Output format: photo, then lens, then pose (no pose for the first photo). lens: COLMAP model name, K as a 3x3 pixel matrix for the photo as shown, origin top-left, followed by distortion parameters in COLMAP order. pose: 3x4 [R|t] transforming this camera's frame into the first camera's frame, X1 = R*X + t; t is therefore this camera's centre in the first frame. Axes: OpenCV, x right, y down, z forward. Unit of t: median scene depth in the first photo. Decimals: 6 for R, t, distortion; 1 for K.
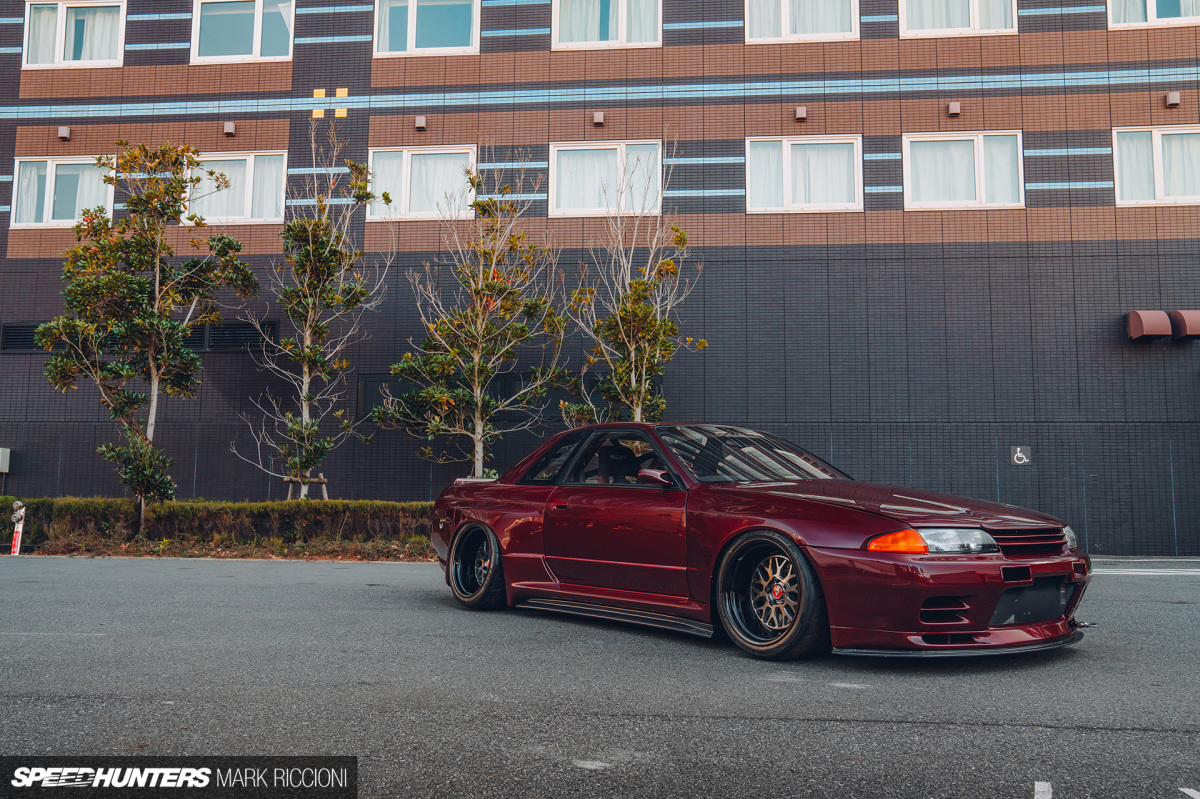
lens RADIAL K [[1001.1, 0, 600.0], [0, 1001.1, 399.5], [0, 0, 1]] dist [-0.038822, 0.077600]
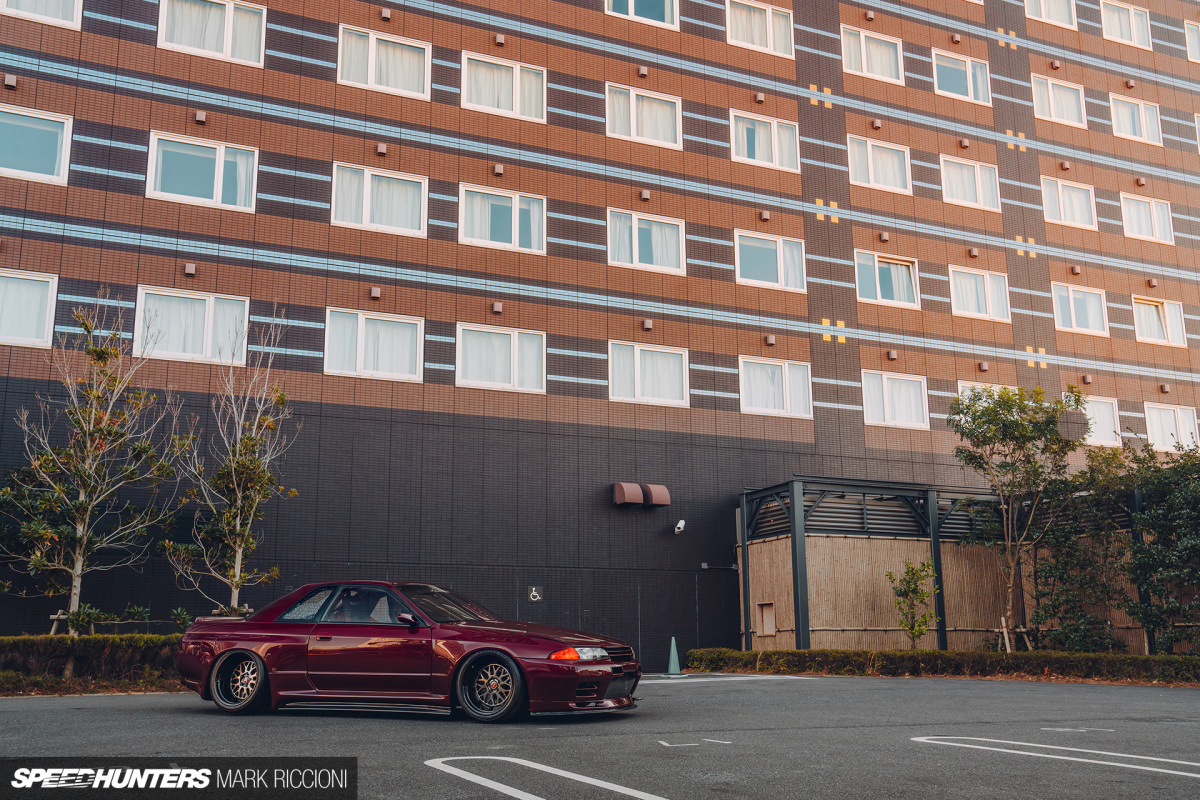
lens RADIAL K [[1136.5, 0, 600.0], [0, 1136.5, 400.0], [0, 0, 1]] dist [-0.015928, 0.090571]
pose [[0.867138, 0.092768, 0.489352, -0.213780], [-0.044099, 0.992943, -0.110091, -0.029987], [-0.496112, 0.073884, 0.865109, -0.271711]]
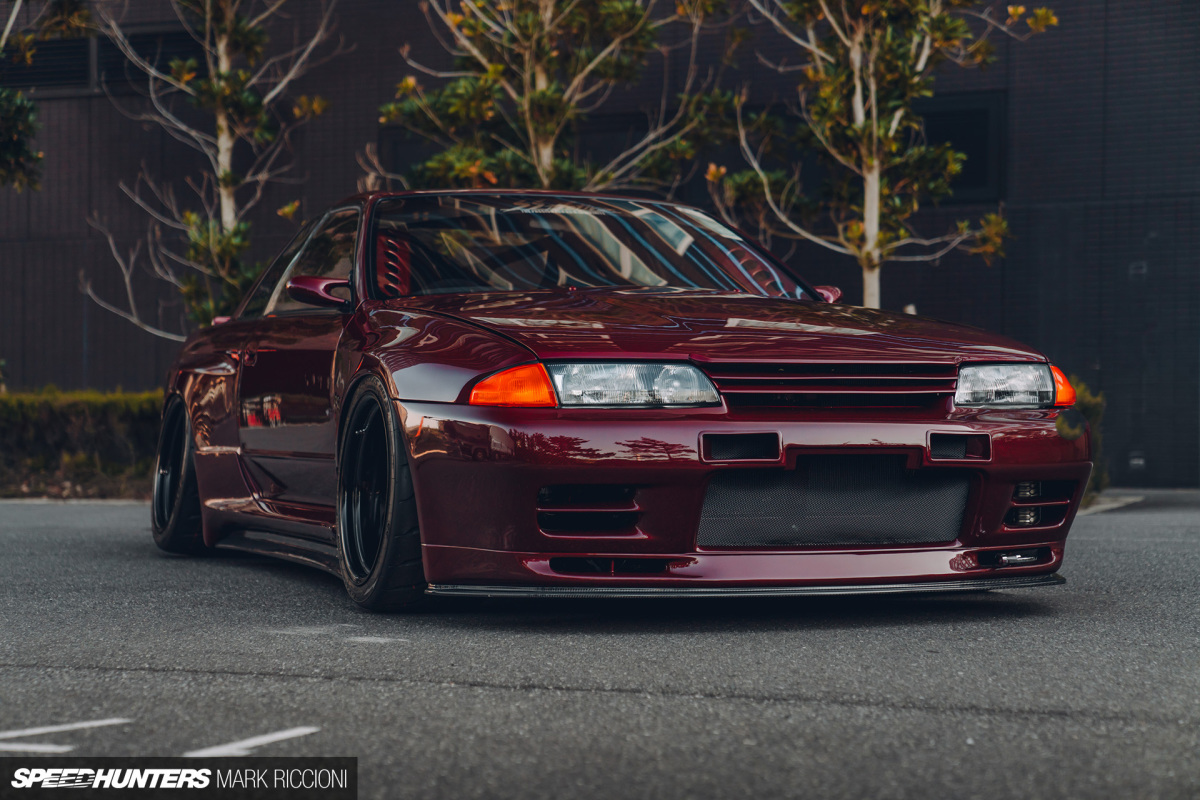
lens RADIAL K [[2315.8, 0, 600.0], [0, 2315.8, 400.0], [0, 0, 1]] dist [0.214452, 0.056382]
pose [[0.955403, -0.012158, -0.295054, 0.197620], [0.039514, 0.995430, 0.086931, 0.012082], [0.292649, -0.094713, 0.951518, -0.047842]]
